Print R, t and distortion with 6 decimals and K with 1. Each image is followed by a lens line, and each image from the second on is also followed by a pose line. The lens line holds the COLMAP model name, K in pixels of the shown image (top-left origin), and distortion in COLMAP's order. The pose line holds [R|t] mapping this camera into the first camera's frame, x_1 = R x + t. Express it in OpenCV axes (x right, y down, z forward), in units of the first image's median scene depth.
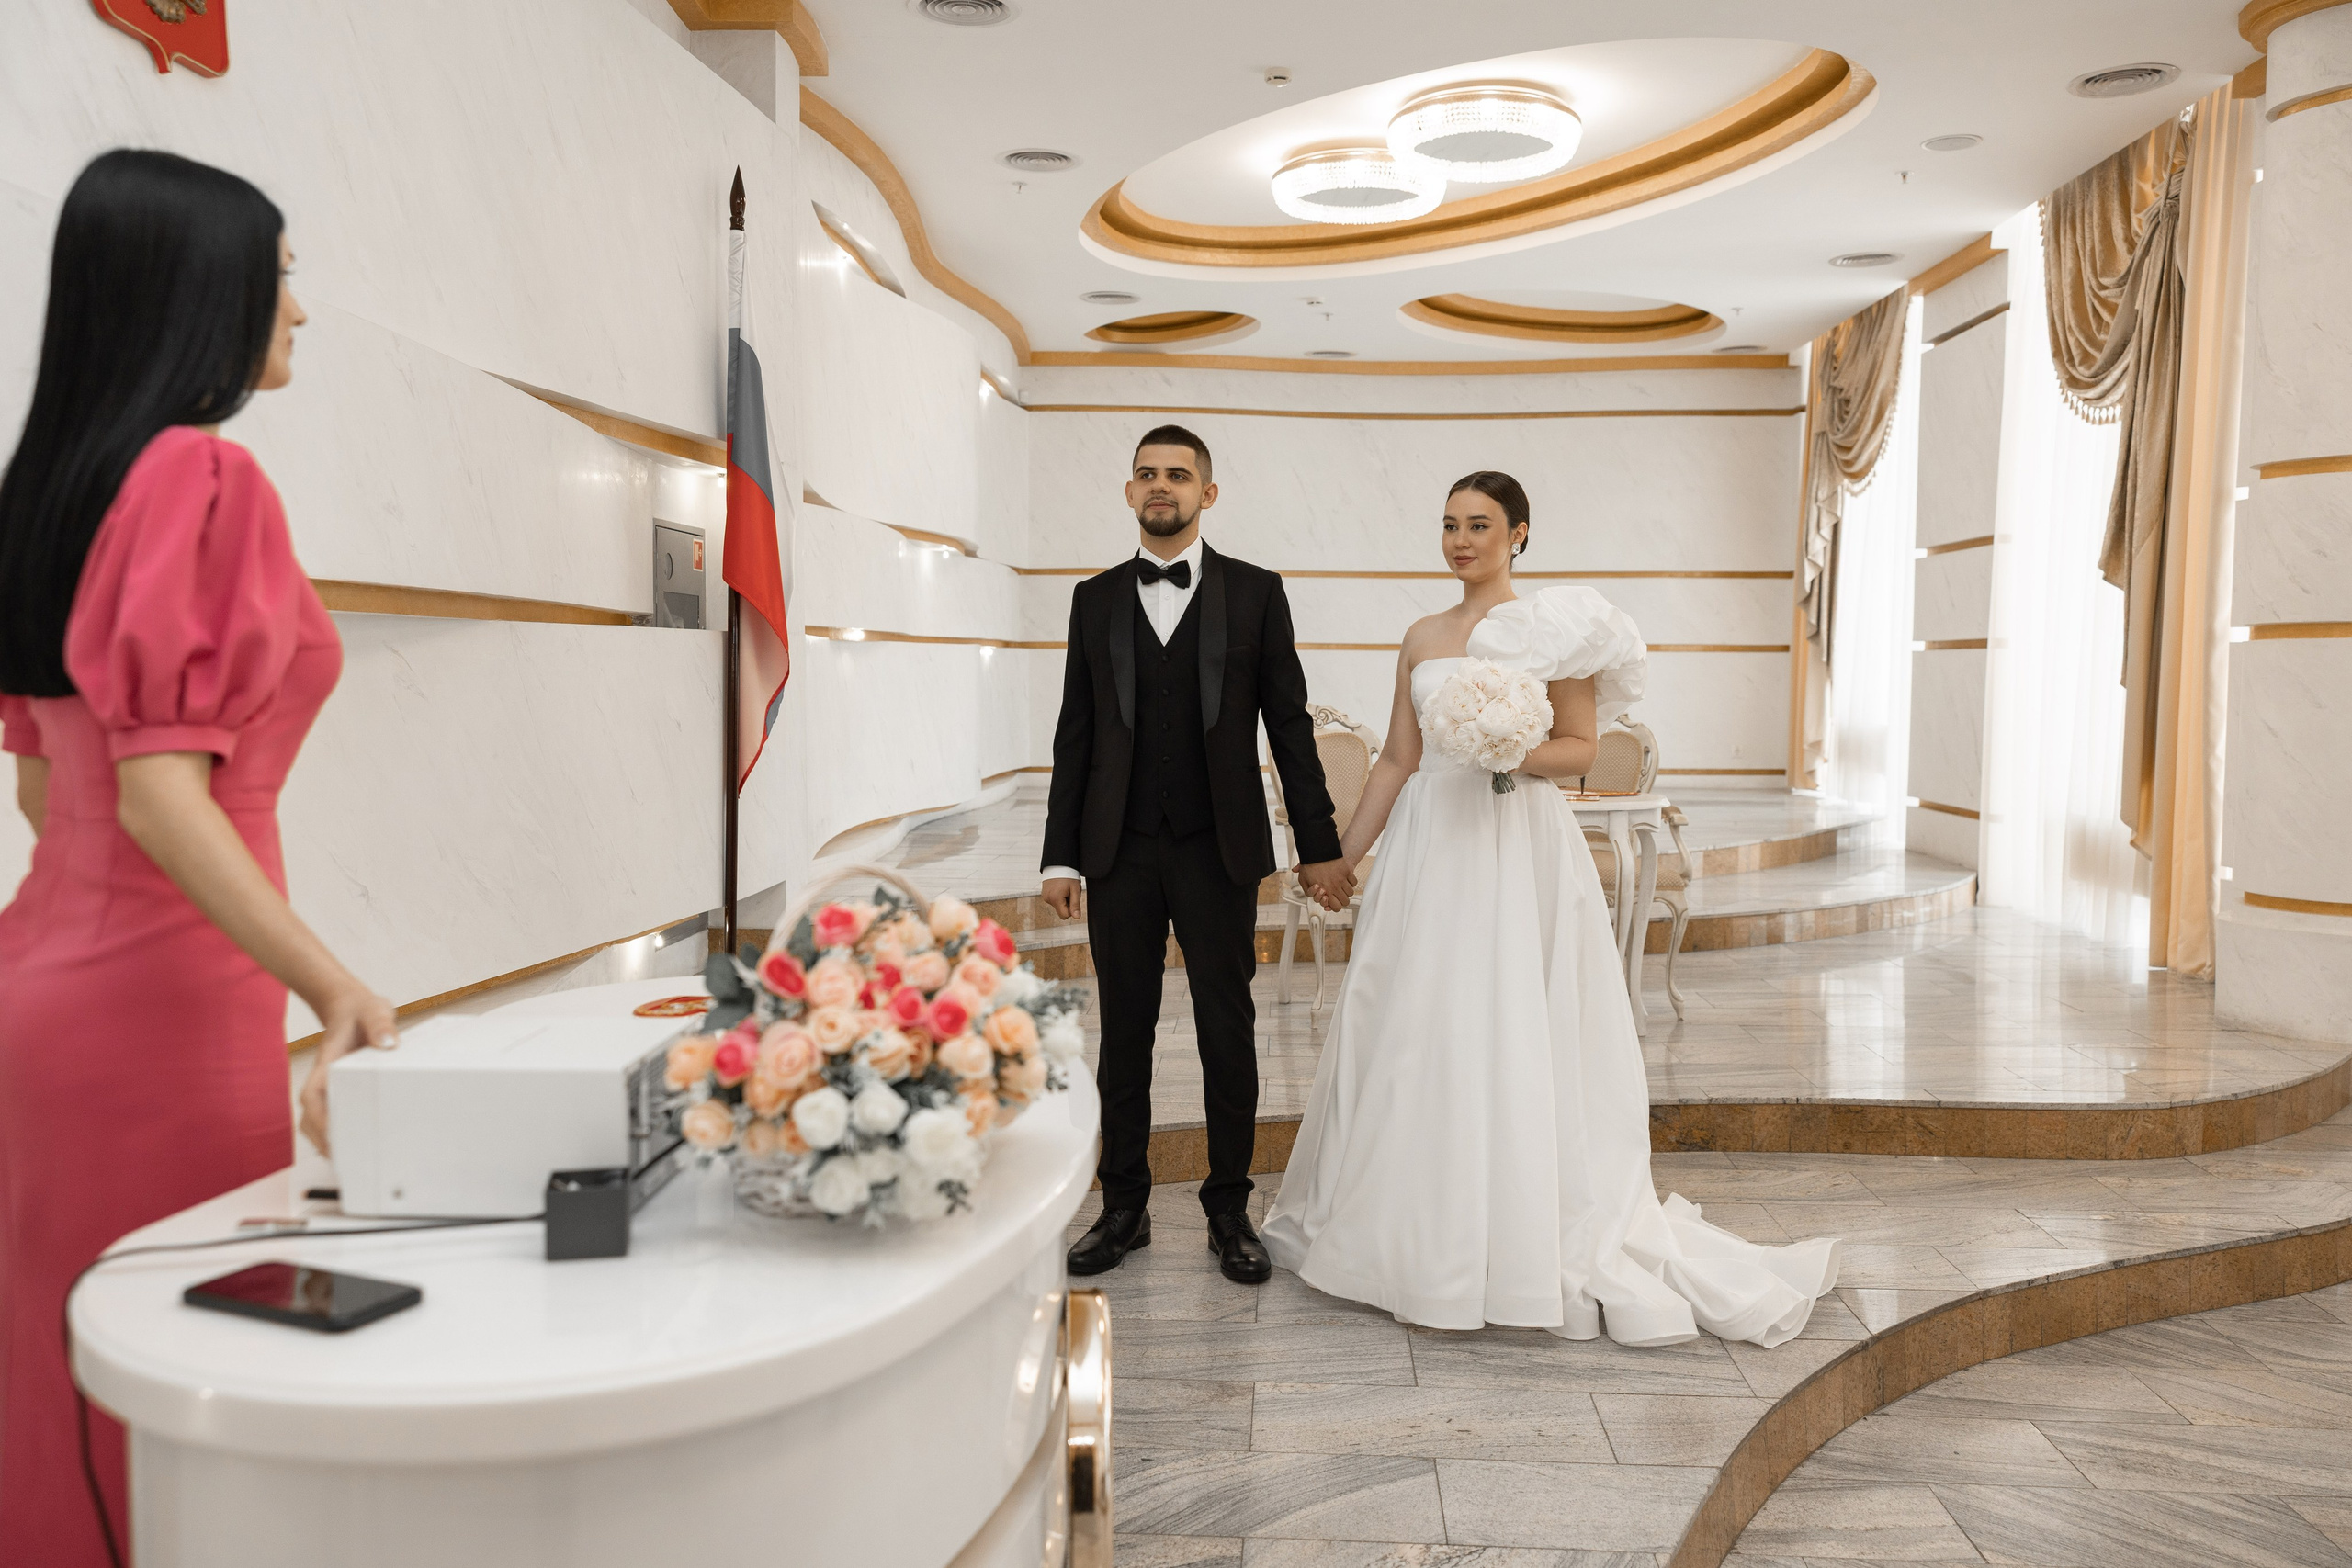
lens RADIAL K [[1845.5, 0, 1176.0], [0, 1845.5, 784.0], [0, 0, 1]] dist [0.005560, 0.001311]
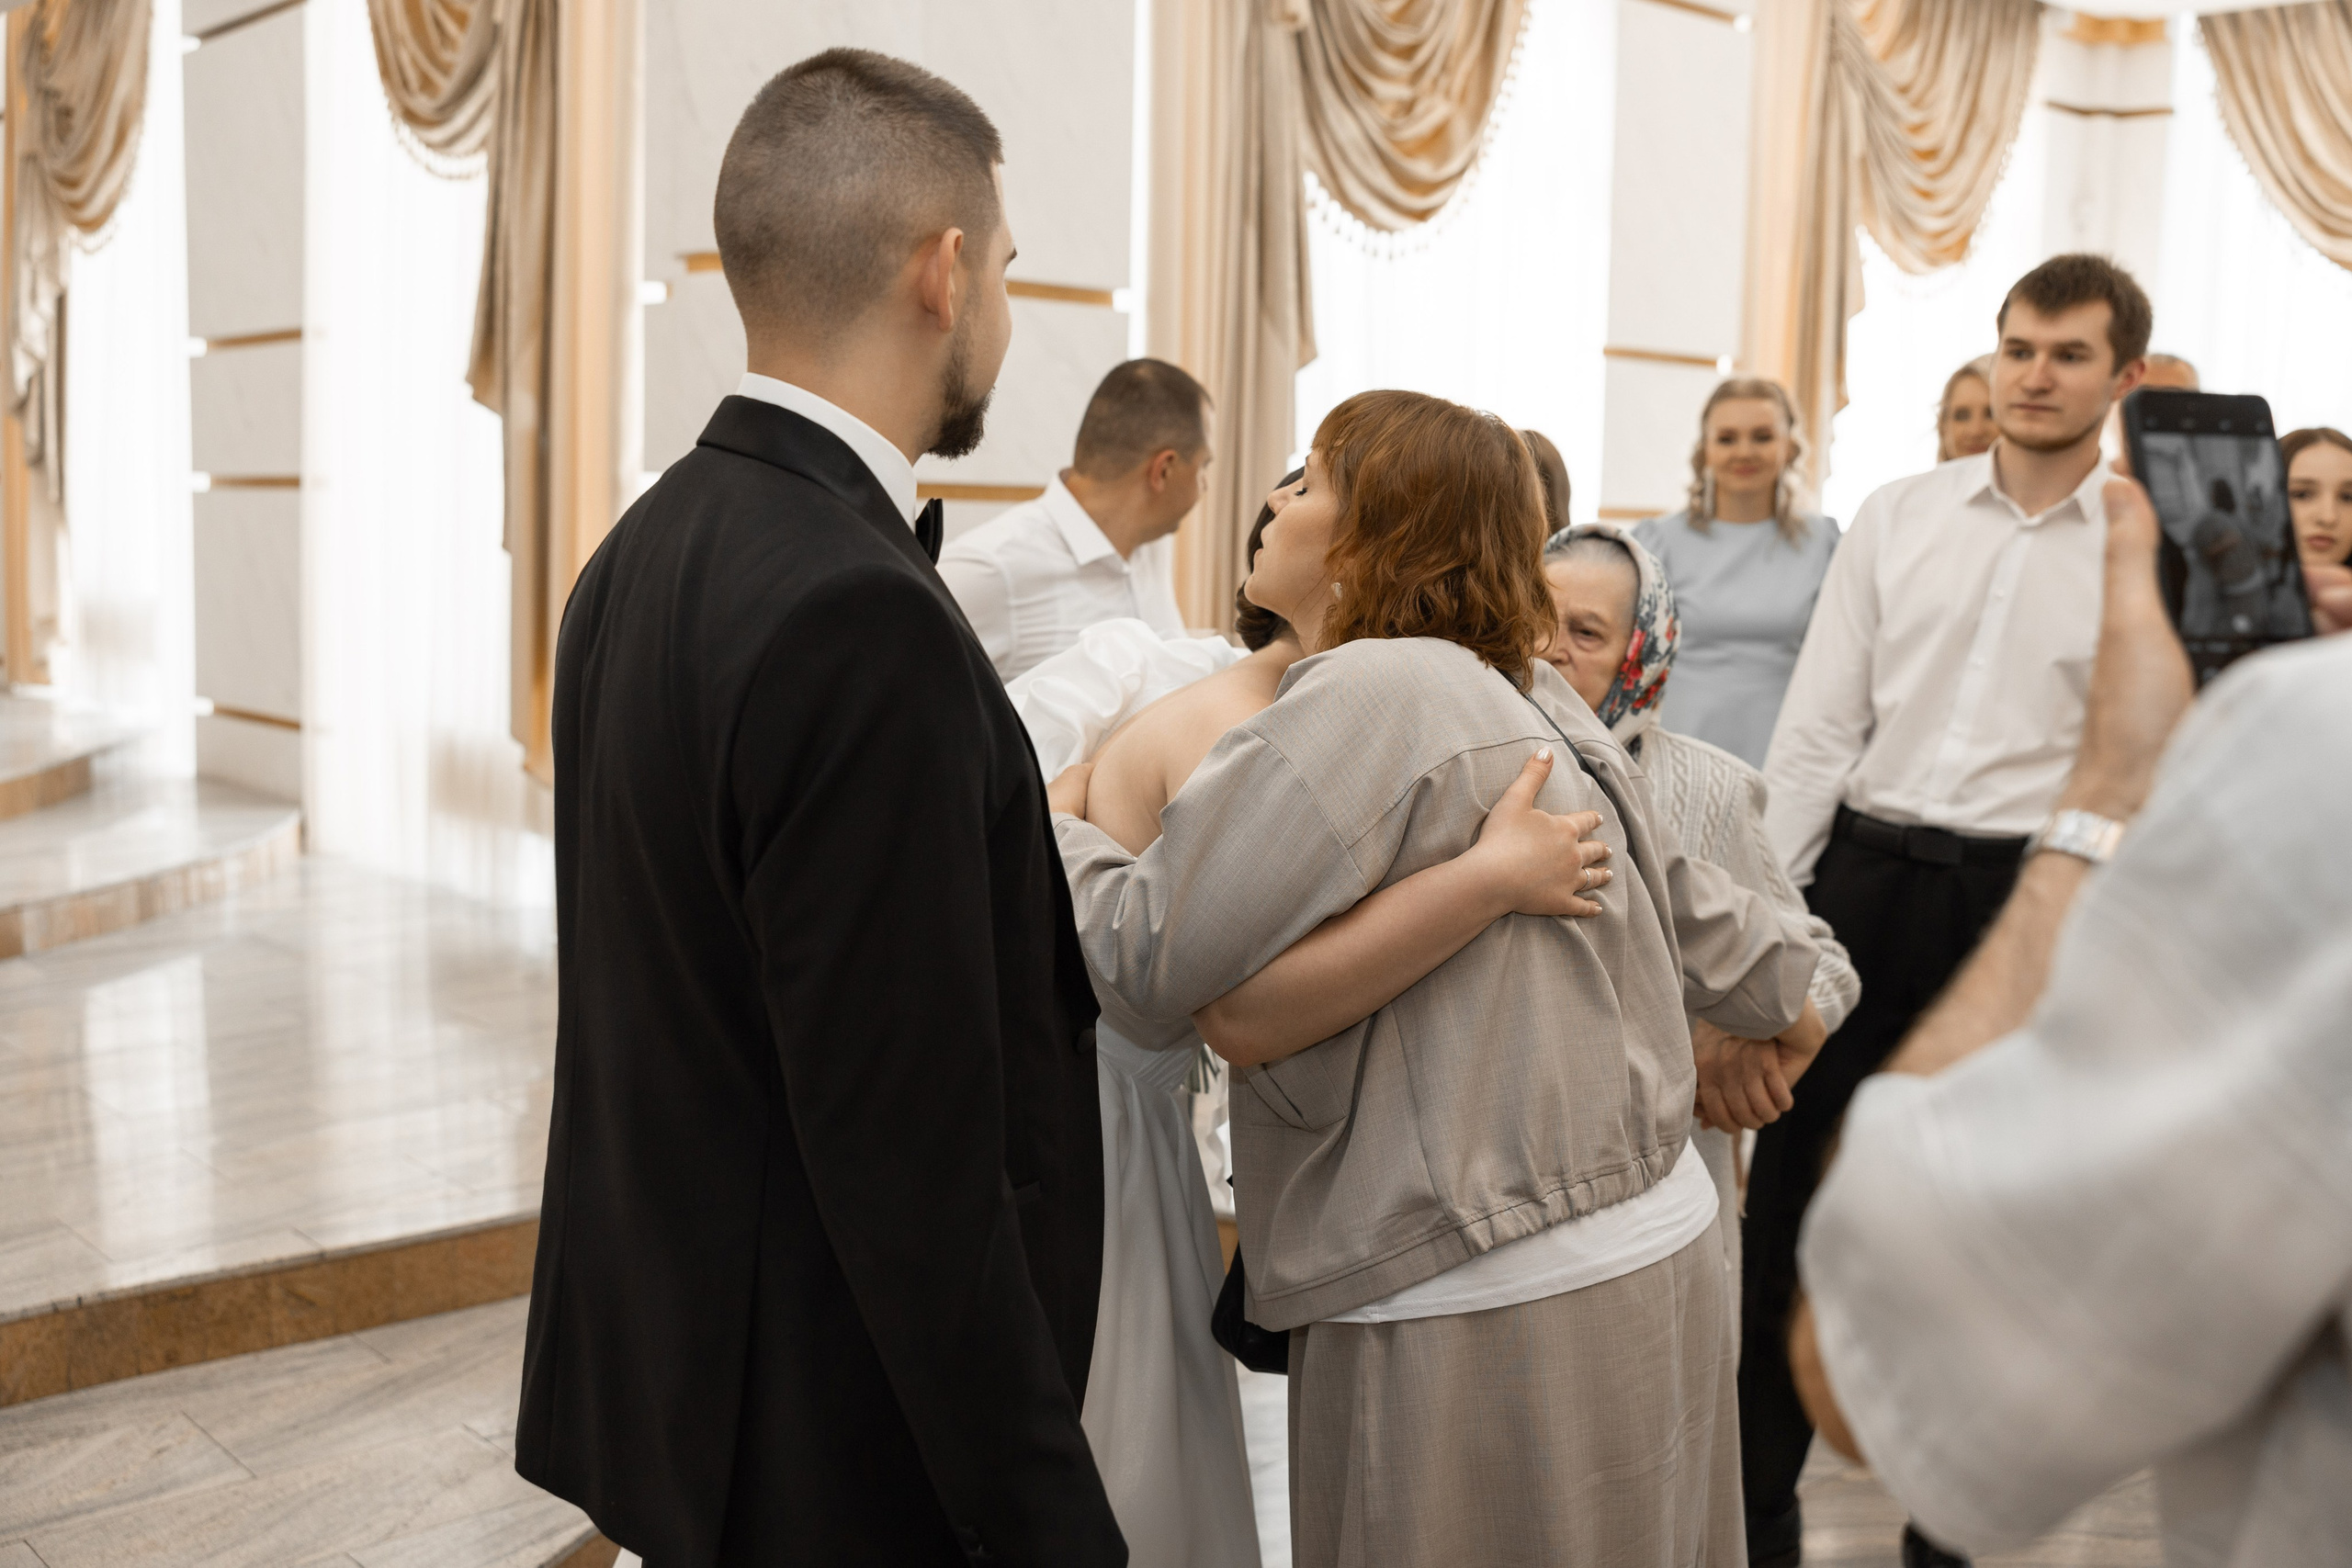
lens RADIAL K [[2304.4, 0, 1185.6], [0, 2304.4, 771.6], [0, 0, 1]] dist [-0.005464, 0.023364]
pose [[0.699146, -0.062514, 0.712241, 0.049598], [0.023193, 0.997629, 0.064795, -0.017707], [-0.714603, -0.028782, 0.698938, 0.165599]]
